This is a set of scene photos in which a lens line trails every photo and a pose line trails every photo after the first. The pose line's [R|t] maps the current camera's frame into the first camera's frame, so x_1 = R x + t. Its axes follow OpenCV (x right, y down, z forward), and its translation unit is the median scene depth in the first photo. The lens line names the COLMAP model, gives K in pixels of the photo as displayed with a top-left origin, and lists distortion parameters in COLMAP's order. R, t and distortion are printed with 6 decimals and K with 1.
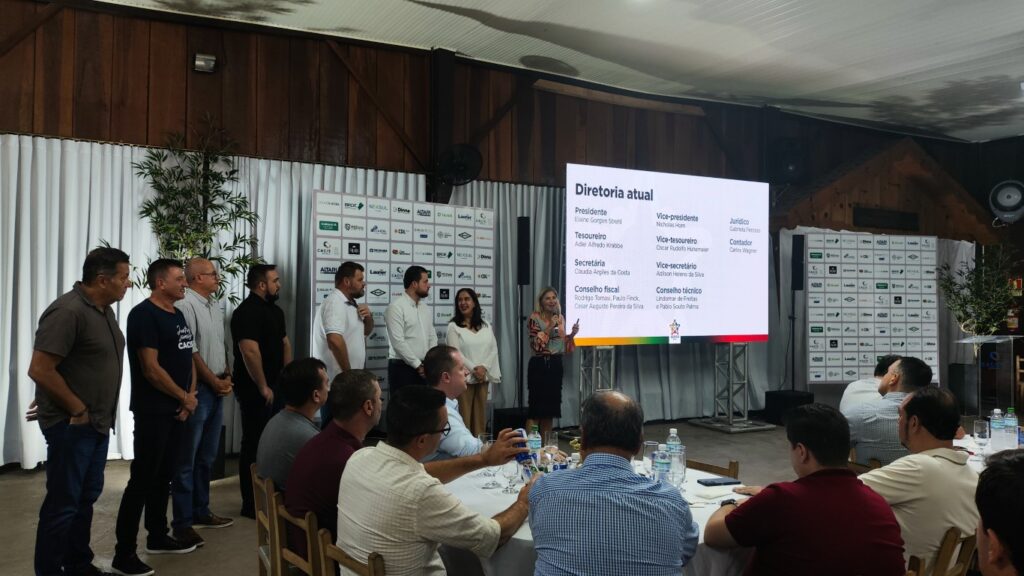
lens RADIAL K [[723.0, 0, 512.0], [0, 723.0, 288.0], [0, 0, 1]] dist [0.086100, -0.093222]
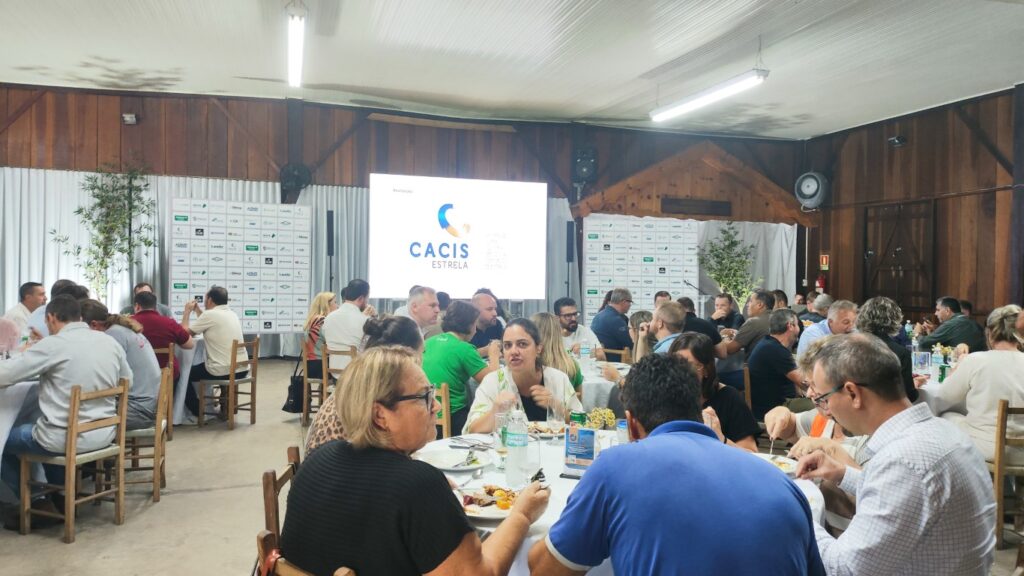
lens RADIAL K [[723.0, 0, 512.0], [0, 723.0, 288.0], [0, 0, 1]] dist [0.086100, -0.093222]
pose [[0.981298, 0.007059, -0.192365, 0.595903], [-0.003553, 0.999821, 0.018562, 0.028835], [0.192461, -0.017531, 0.981148, -0.360156]]
